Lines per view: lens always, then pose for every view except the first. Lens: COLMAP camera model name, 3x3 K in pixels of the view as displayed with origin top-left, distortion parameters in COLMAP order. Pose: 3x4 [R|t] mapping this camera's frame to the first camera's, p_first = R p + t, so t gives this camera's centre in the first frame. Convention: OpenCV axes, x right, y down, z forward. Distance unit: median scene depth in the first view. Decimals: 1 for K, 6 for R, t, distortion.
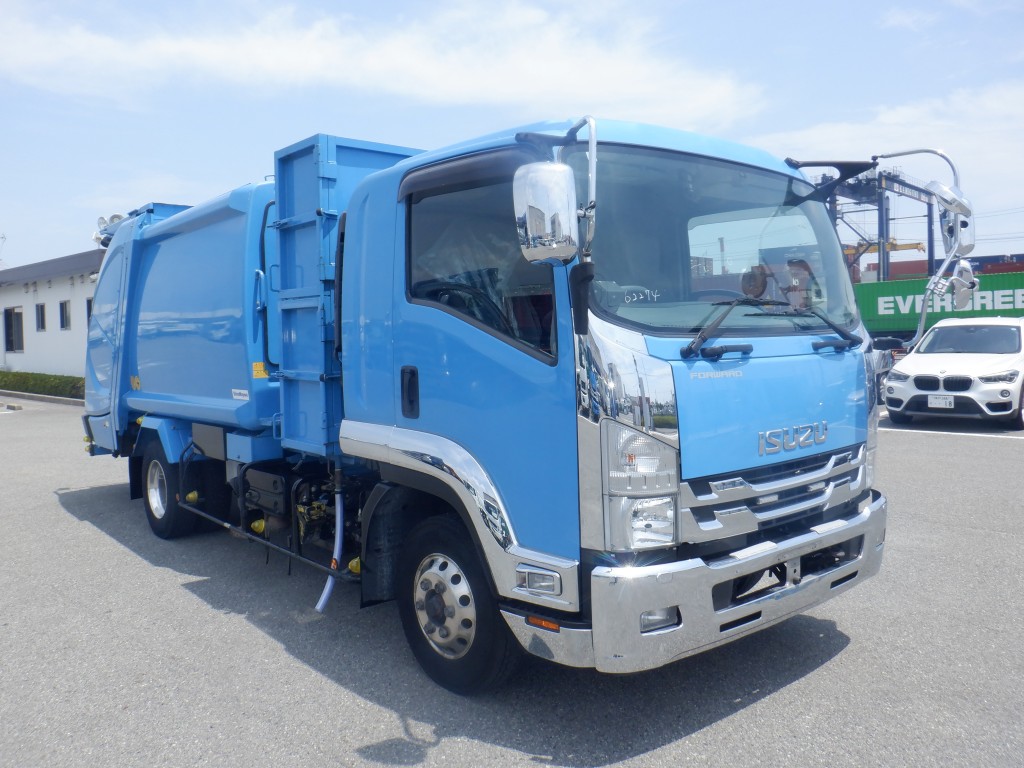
lens RADIAL K [[833.5, 0, 510.1], [0, 833.5, 381.1], [0, 0, 1]] dist [-0.023985, 0.000234]
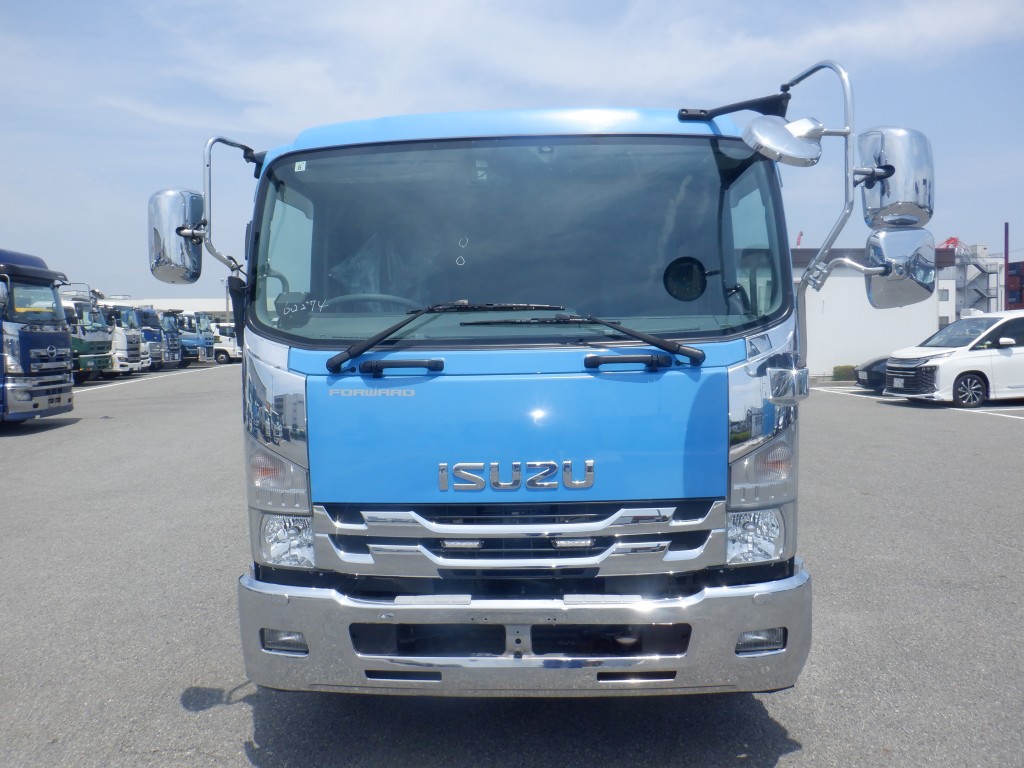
lens RADIAL K [[833.5, 0, 511.4], [0, 833.5, 386.3], [0, 0, 1]] dist [-0.023985, 0.000234]
pose [[0.730422, 0.047713, -0.681327, 0.925459], [-0.035352, 0.998861, 0.032050, -0.046307], [0.682081, 0.000676, 0.731277, 0.427093]]
